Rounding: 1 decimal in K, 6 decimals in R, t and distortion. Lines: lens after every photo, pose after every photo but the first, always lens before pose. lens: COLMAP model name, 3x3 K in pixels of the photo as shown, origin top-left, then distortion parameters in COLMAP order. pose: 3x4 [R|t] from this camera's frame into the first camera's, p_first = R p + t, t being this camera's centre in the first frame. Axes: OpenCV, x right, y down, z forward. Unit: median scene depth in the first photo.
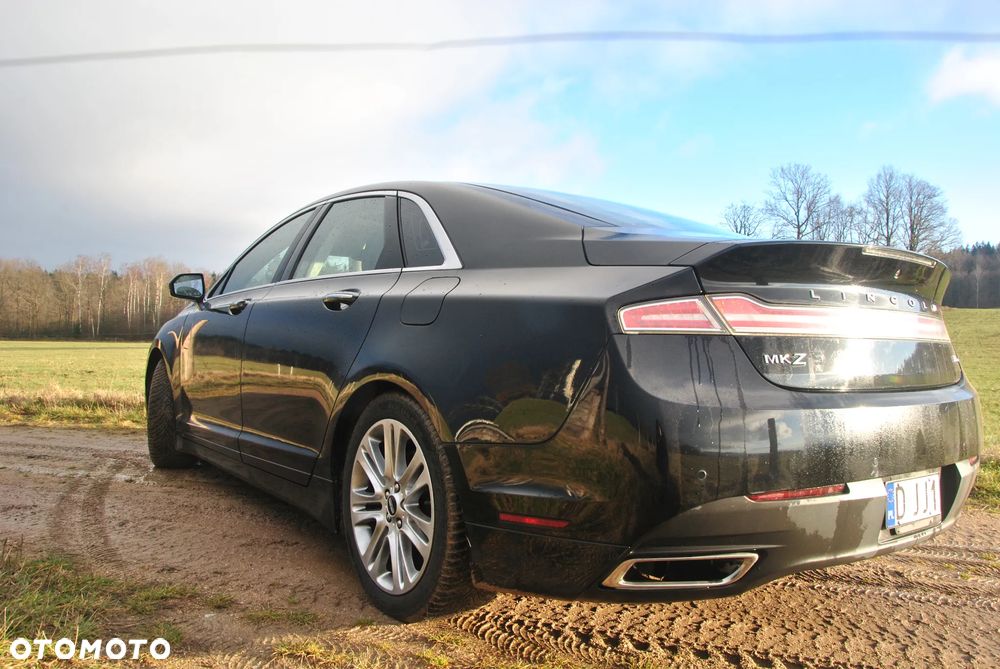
lens RADIAL K [[786.4, 0, 505.3], [0, 786.4, 333.0], [0, 0, 1]] dist [-0.162977, 0.112960]
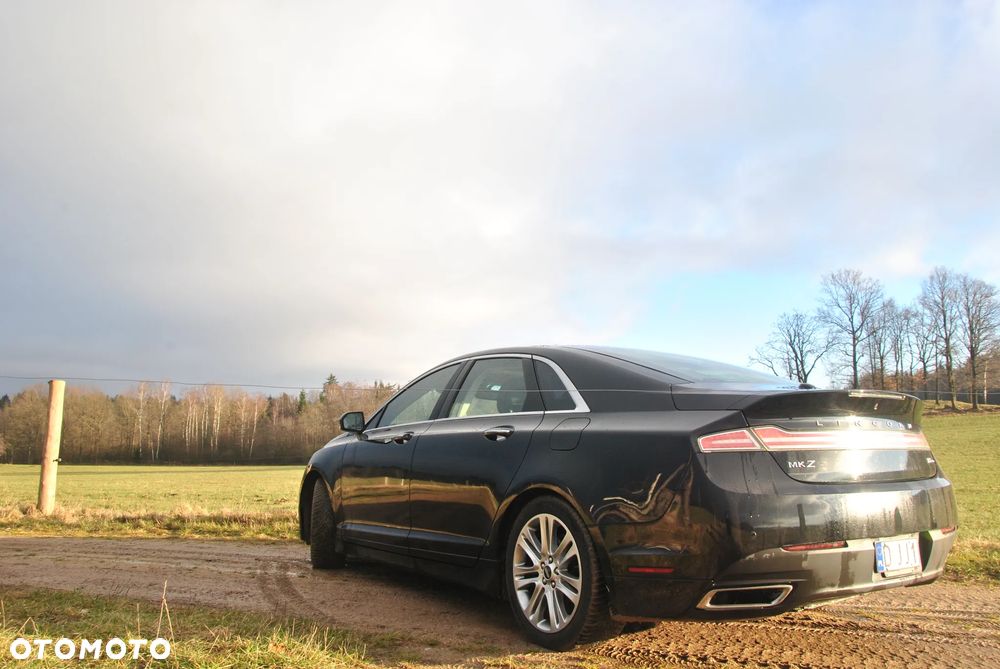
lens RADIAL K [[786.4, 0, 505.3], [0, 786.4, 333.0], [0, 0, 1]] dist [-0.162977, 0.112960]
pose [[0.997271, -0.033107, -0.065990, -0.114345], [0.022841, 0.988322, -0.150657, -0.008744], [0.070207, 0.148739, 0.986381, -0.534773]]
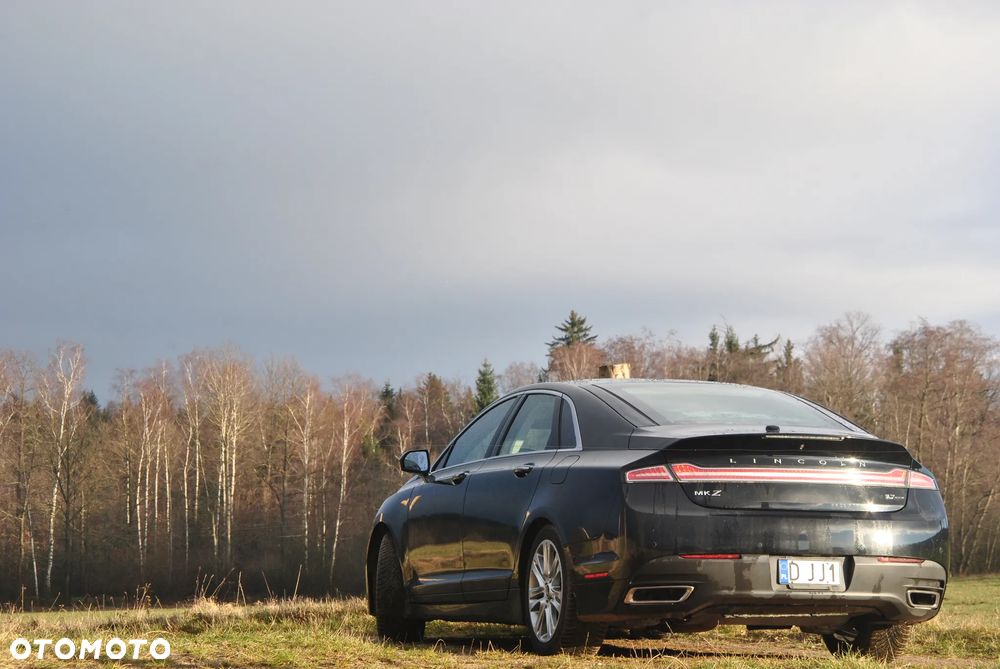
lens RADIAL K [[2461.0, 0, 489.8], [0, 2461.0, 338.3], [0, 0, 1]] dist [0.581989, 0.622123]
pose [[0.948131, -0.050968, -0.313767, 1.487002], [0.022854, 0.995437, -0.092640, 0.172577], [0.317057, 0.080664, 0.944970, -4.275749]]
